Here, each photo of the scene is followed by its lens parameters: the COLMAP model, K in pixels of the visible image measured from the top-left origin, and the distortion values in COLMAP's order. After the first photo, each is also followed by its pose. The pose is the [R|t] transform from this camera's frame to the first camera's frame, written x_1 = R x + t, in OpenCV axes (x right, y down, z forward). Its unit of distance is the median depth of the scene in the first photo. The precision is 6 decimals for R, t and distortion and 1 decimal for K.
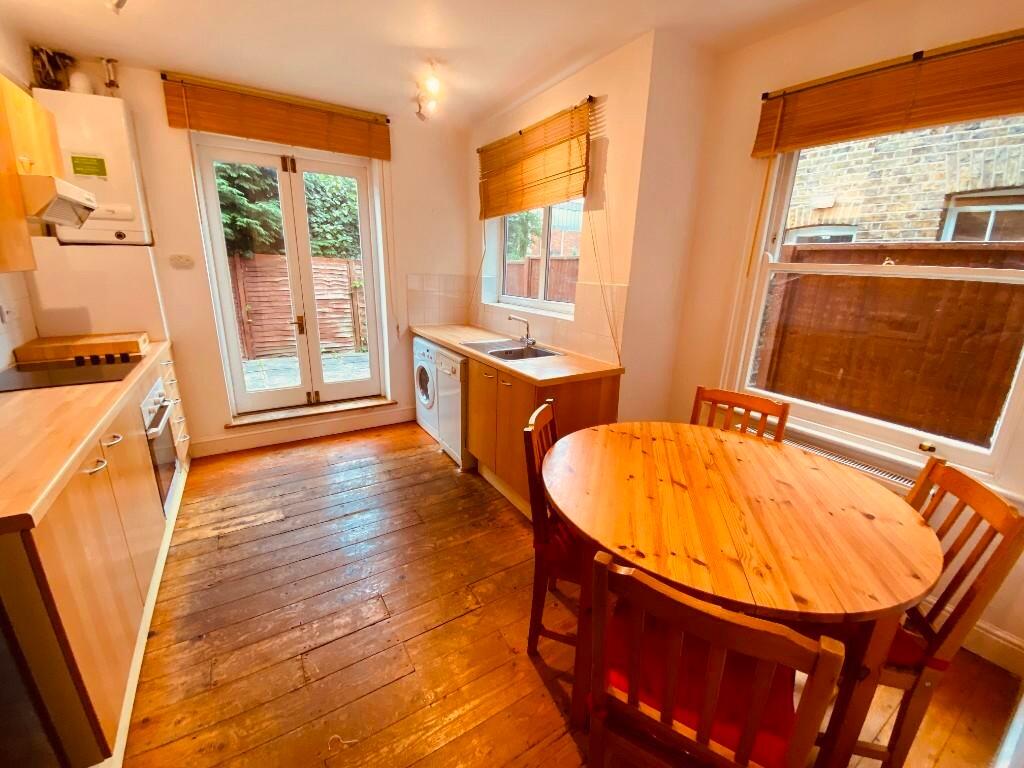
lens RADIAL K [[417.7, 0, 512.7], [0, 417.7, 389.0], [0, 0, 1]] dist [0.001818, -0.009113]
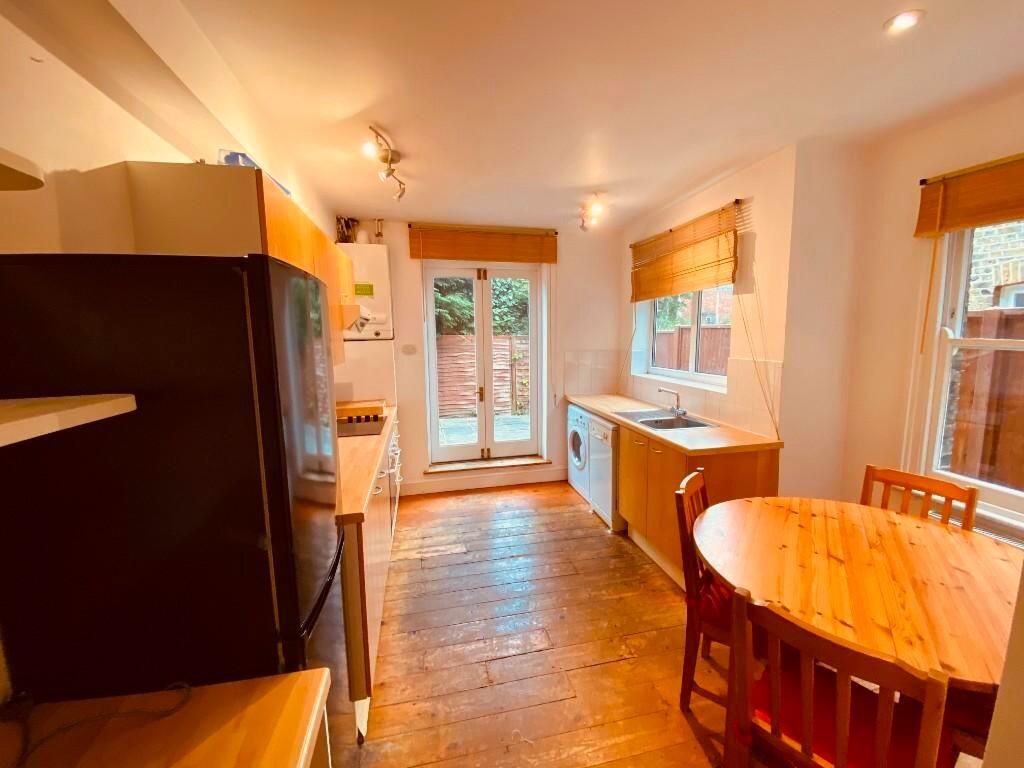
lens RADIAL K [[417.7, 0, 509.4], [0, 417.7, 382.5], [0, 0, 1]] dist [0.001818, -0.009113]
pose [[0.940299, -0.000212, -0.340350, -0.007842], [-0.056329, 0.986112, -0.156237, 0.001833], [0.335656, 0.166081, 0.927228, -0.172300]]
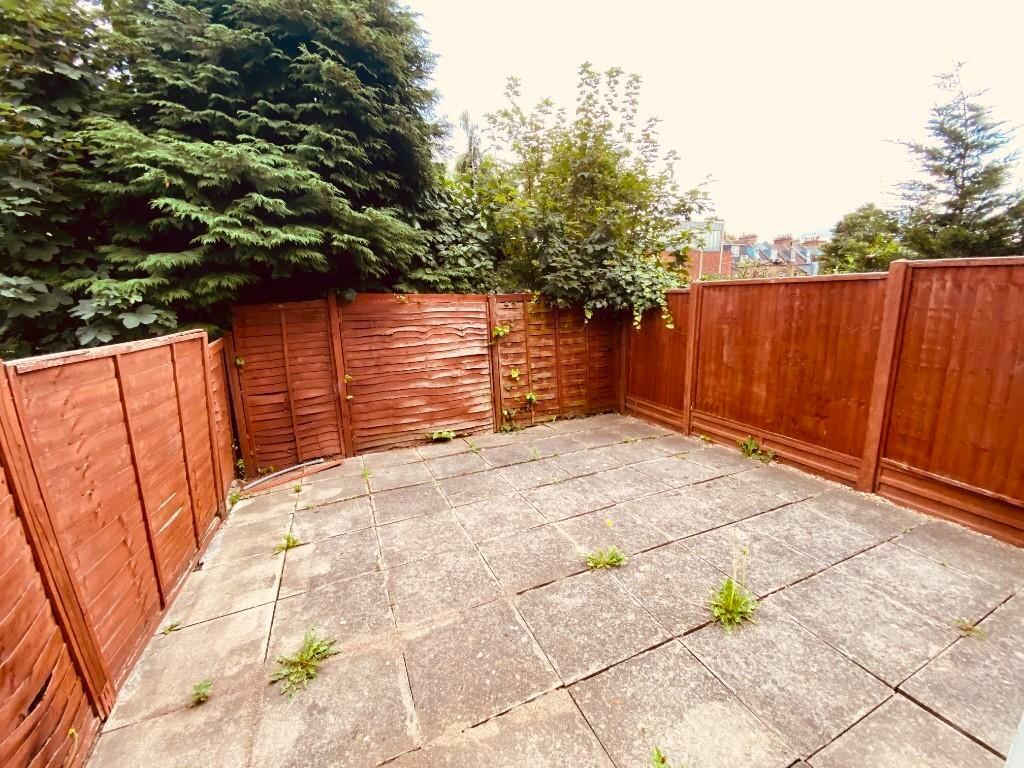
lens RADIAL K [[417.7, 0, 518.2], [0, 417.7, 392.7], [0, 0, 1]] dist [0.001818, -0.009113]
pose [[0.987209, -0.024166, -0.157590, -0.735013], [0.014012, 0.997772, -0.065227, -0.337077], [0.158815, 0.062184, 0.985348, 1.102593]]
